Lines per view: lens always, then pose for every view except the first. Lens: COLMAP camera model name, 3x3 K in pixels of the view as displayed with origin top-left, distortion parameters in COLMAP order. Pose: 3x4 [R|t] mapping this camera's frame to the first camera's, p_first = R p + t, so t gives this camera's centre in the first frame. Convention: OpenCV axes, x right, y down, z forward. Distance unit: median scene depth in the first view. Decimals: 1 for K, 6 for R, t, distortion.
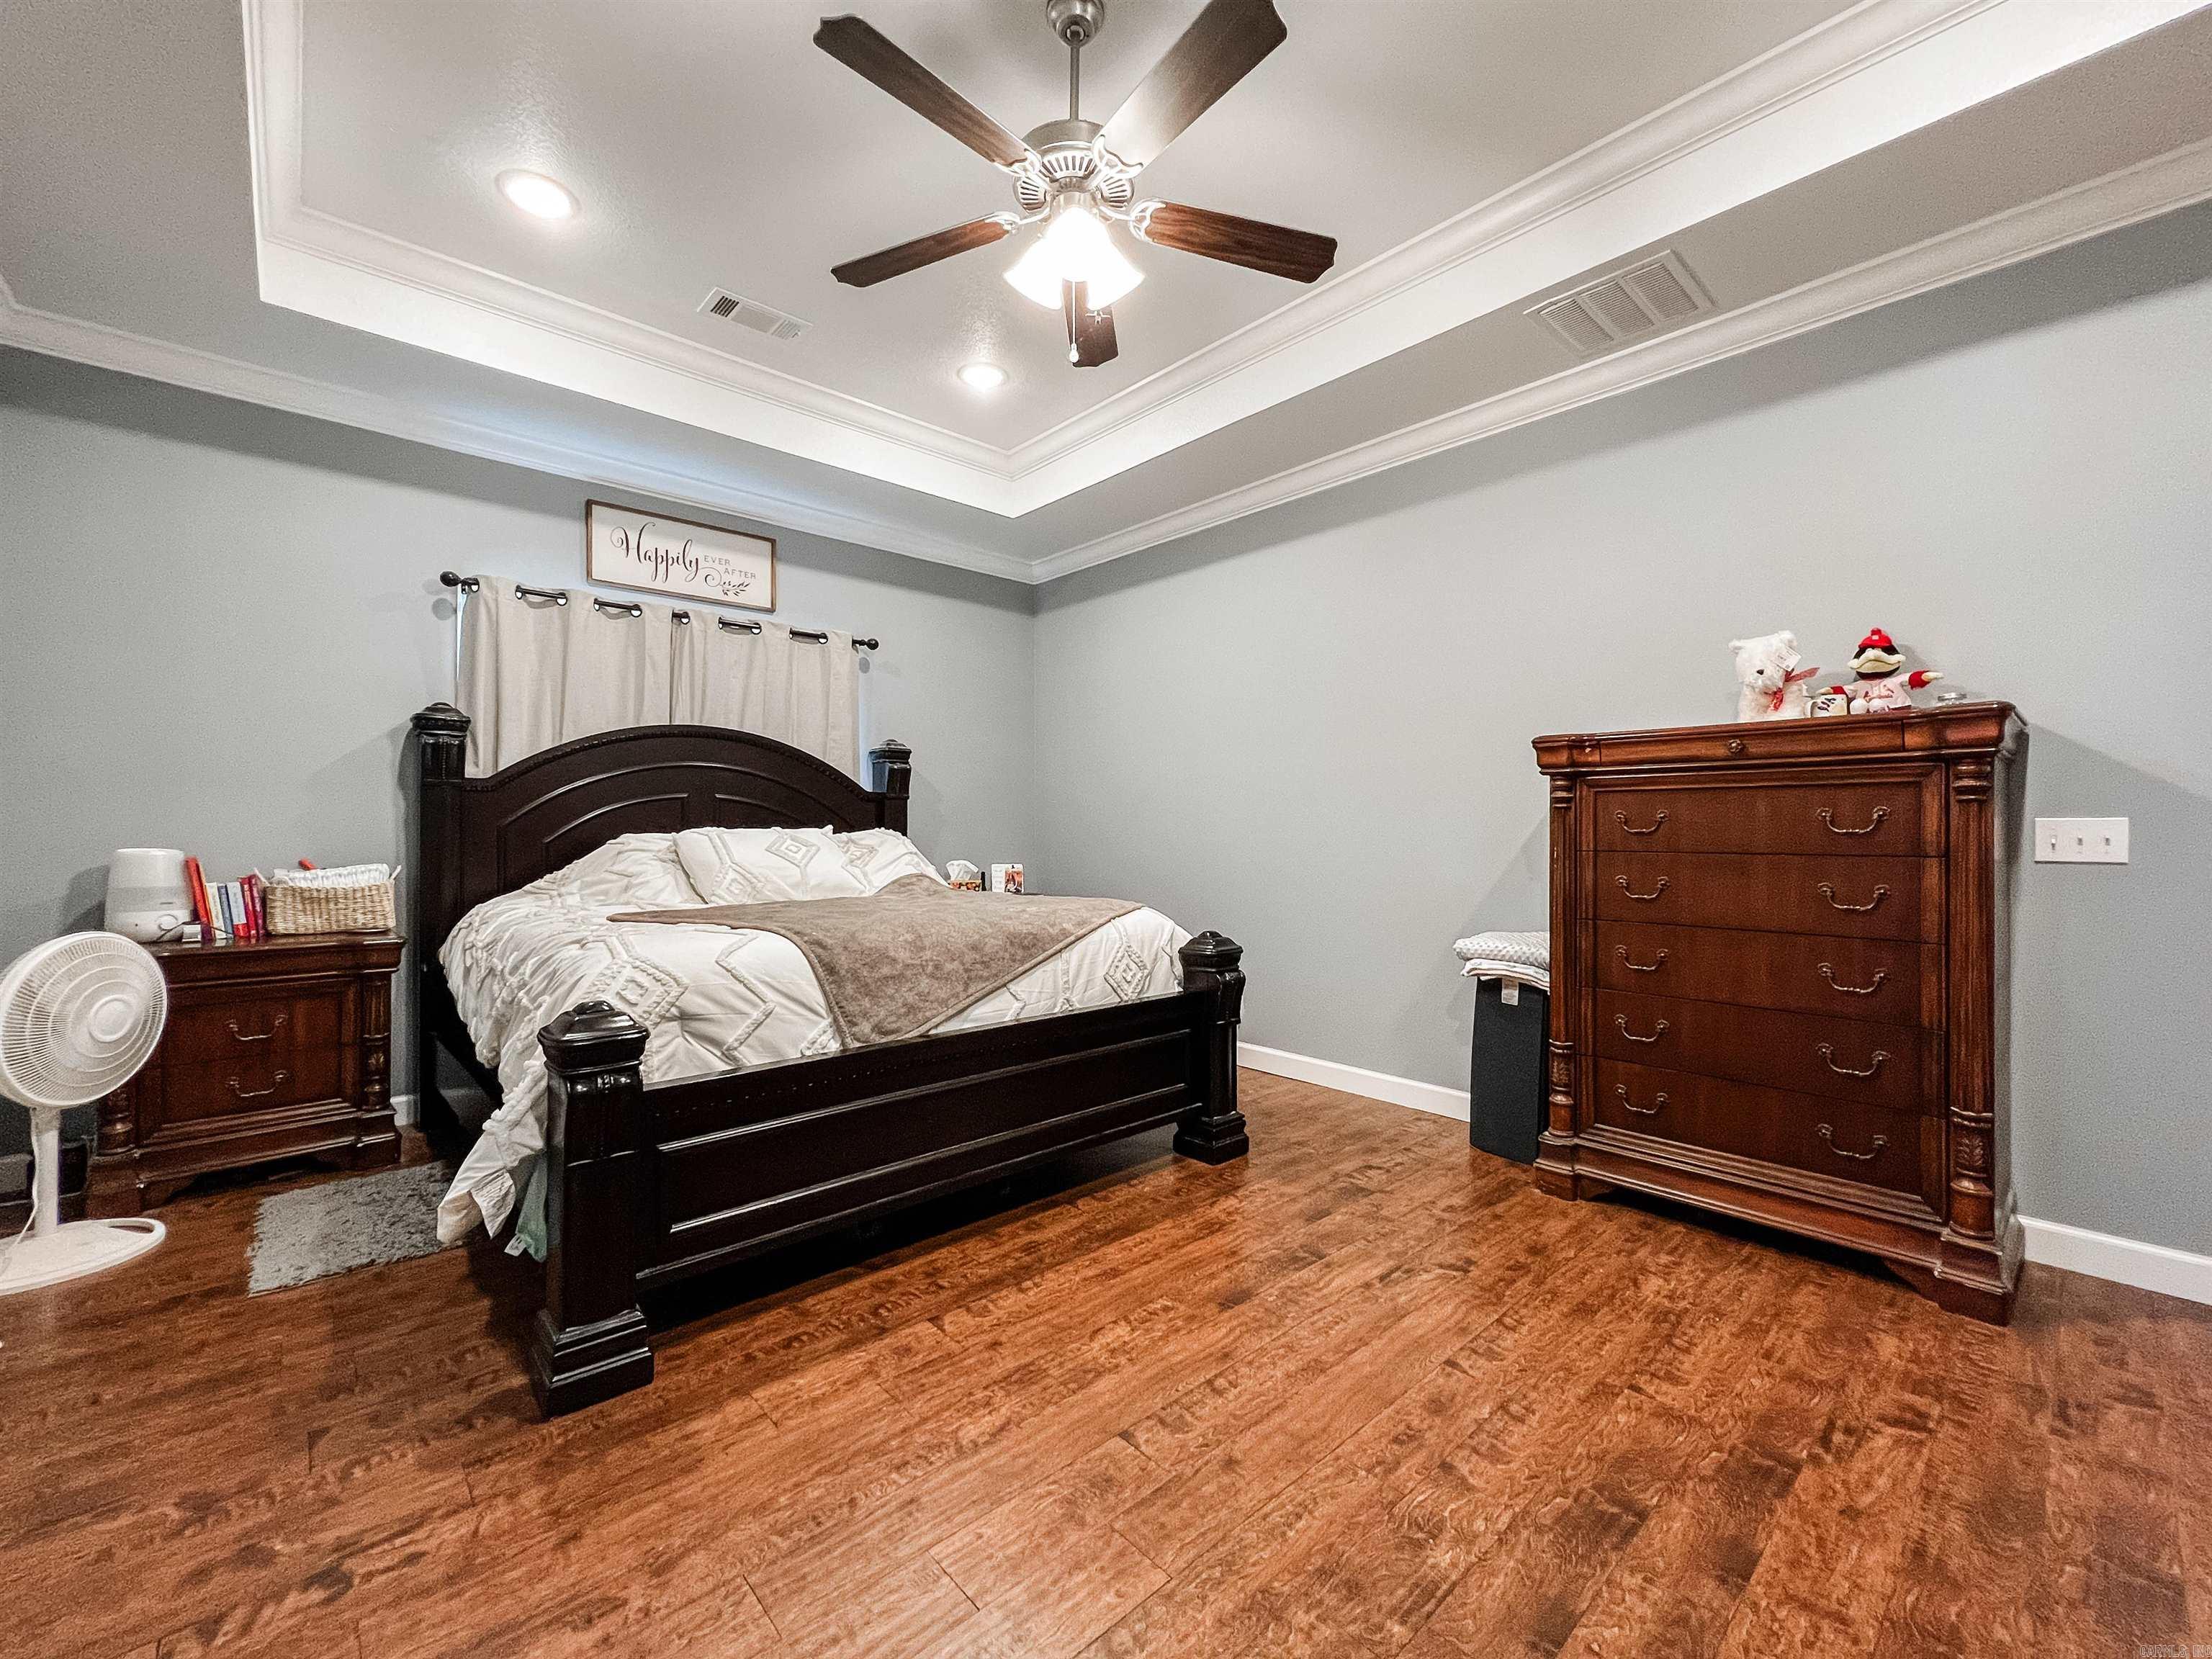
lens RADIAL K [[911.0, 0, 1111.8], [0, 911.0, 825.2], [0, 0, 1]] dist [-0.002462, 0.000672]
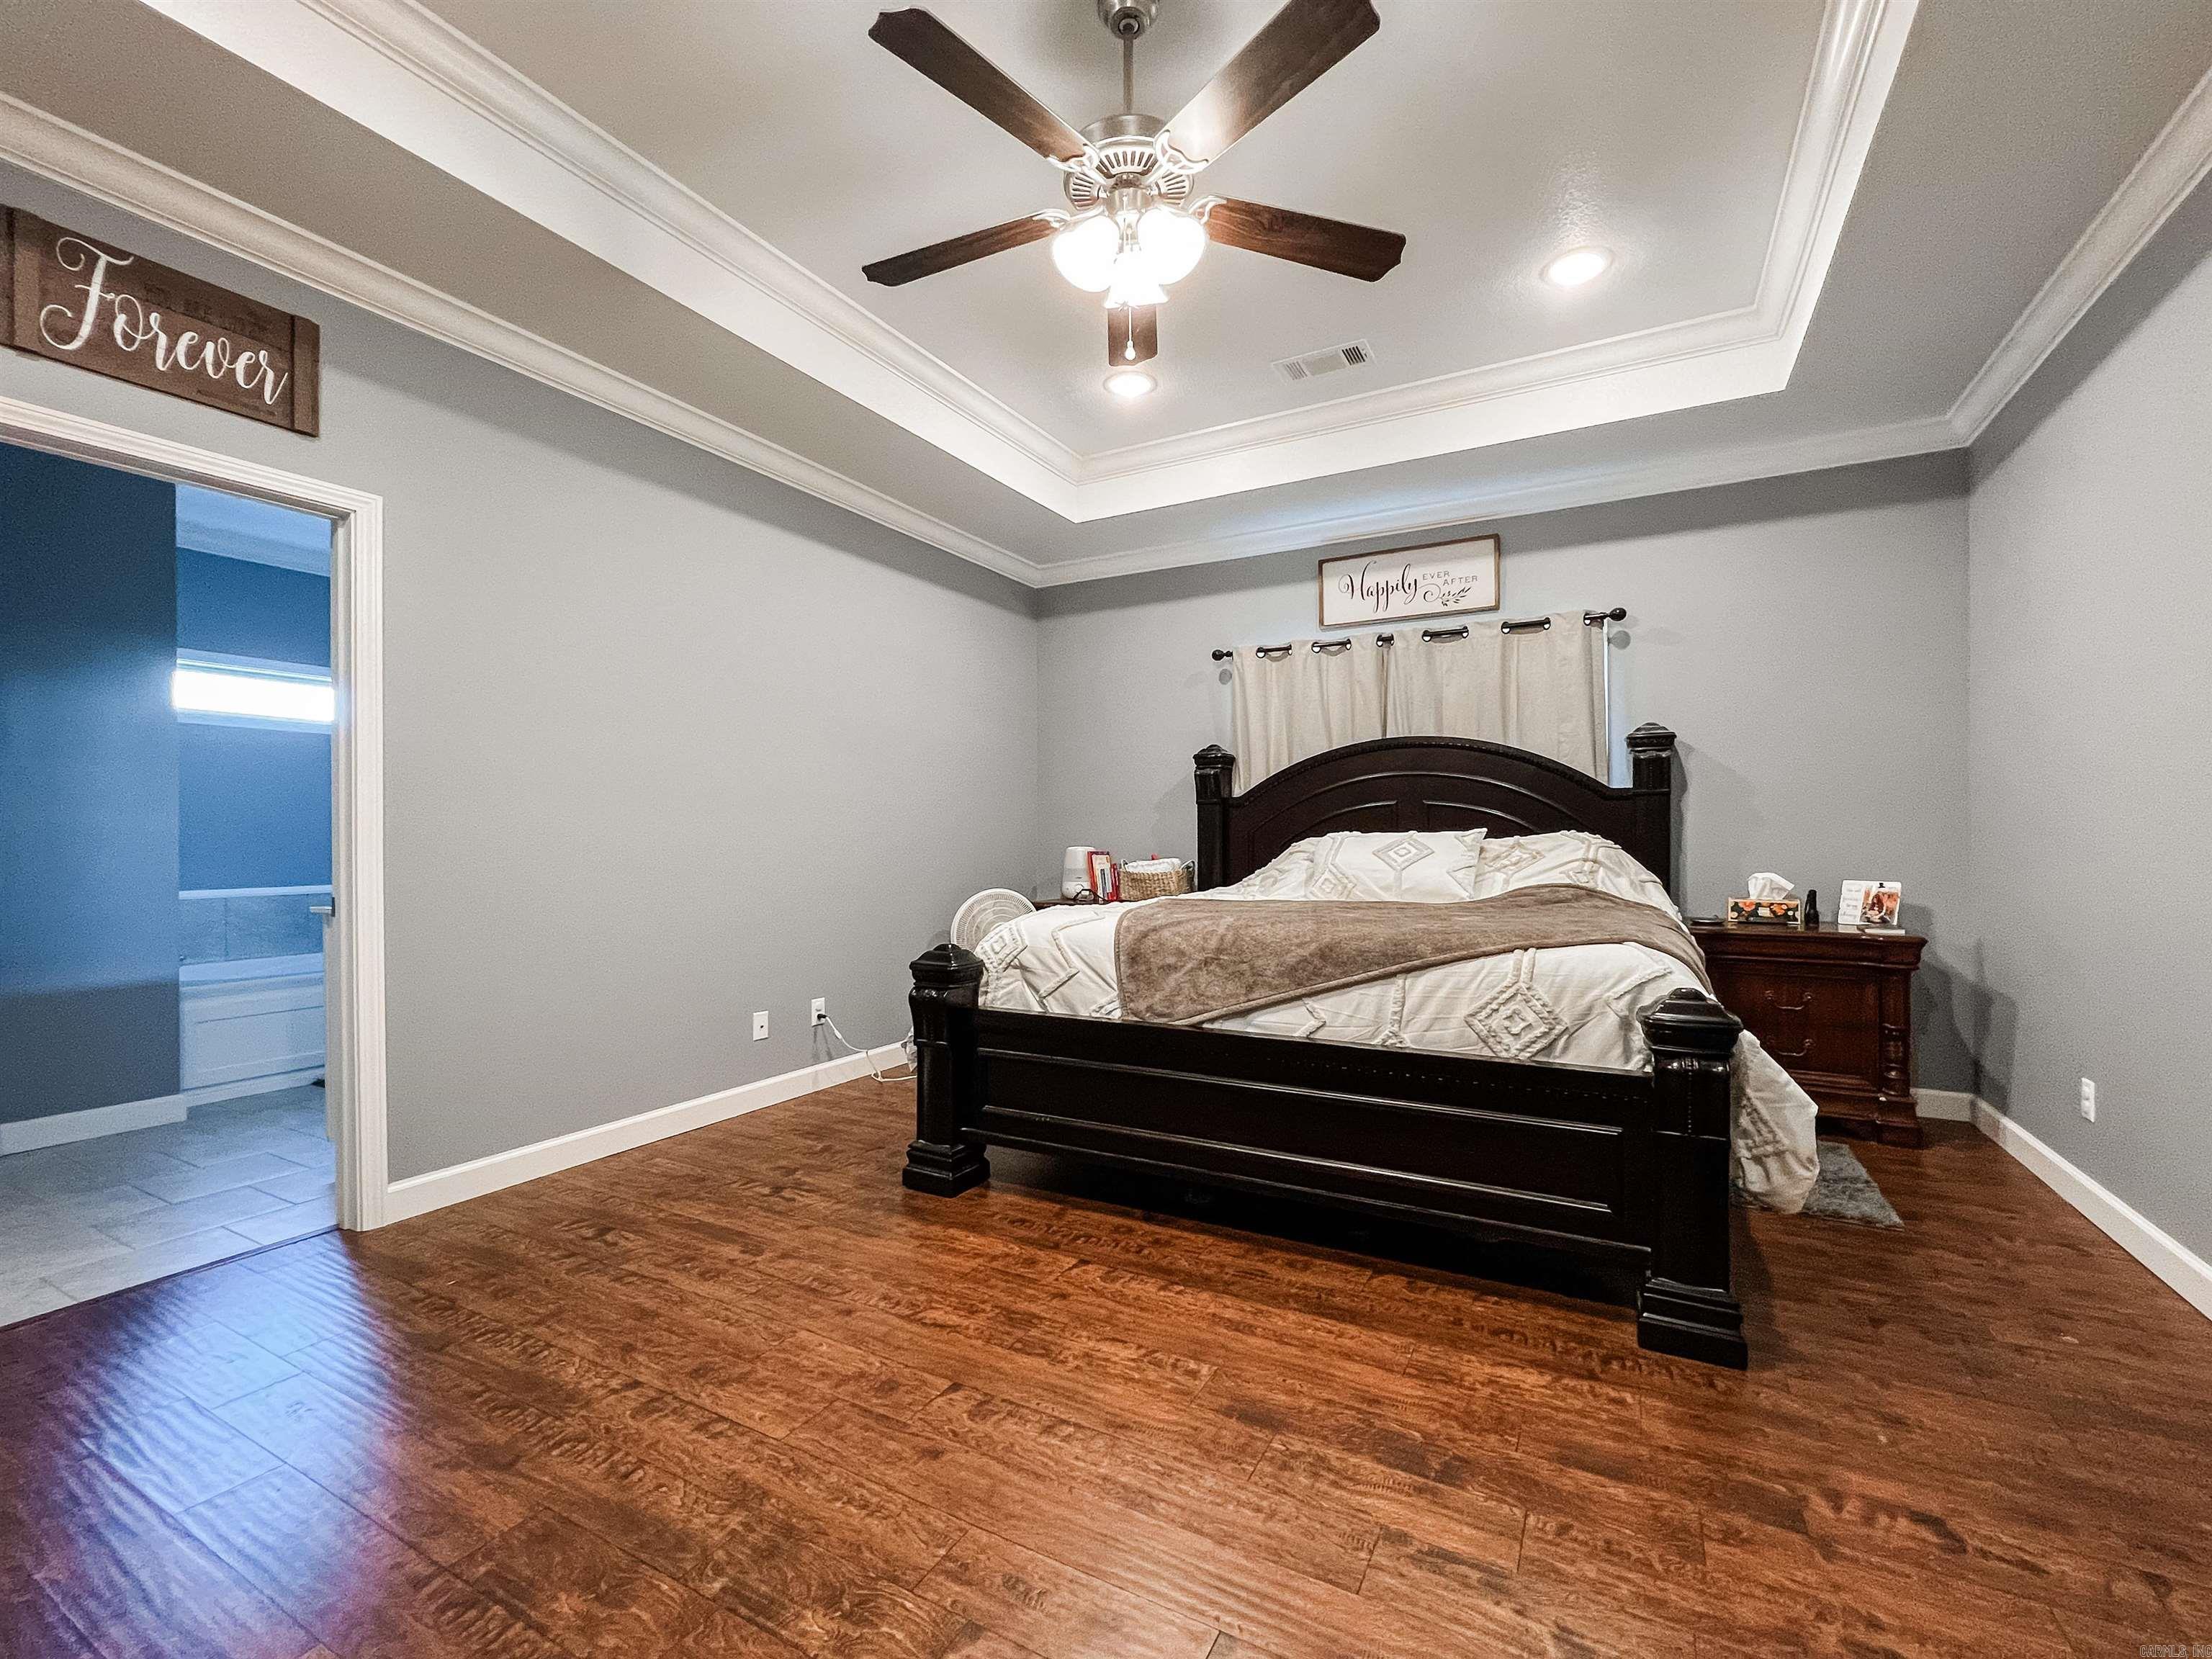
lens RADIAL K [[895.0, 0, 1109.6], [0, 895.0, 835.4], [0, 0, 1]] dist [-0.001840, 0.000586]
pose [[0.348896, -0.005084, -0.937148, 0.666286], [0.010103, 0.999948, -0.001663, 0.007877], [0.937107, -0.008888, 0.348929, 0.492423]]
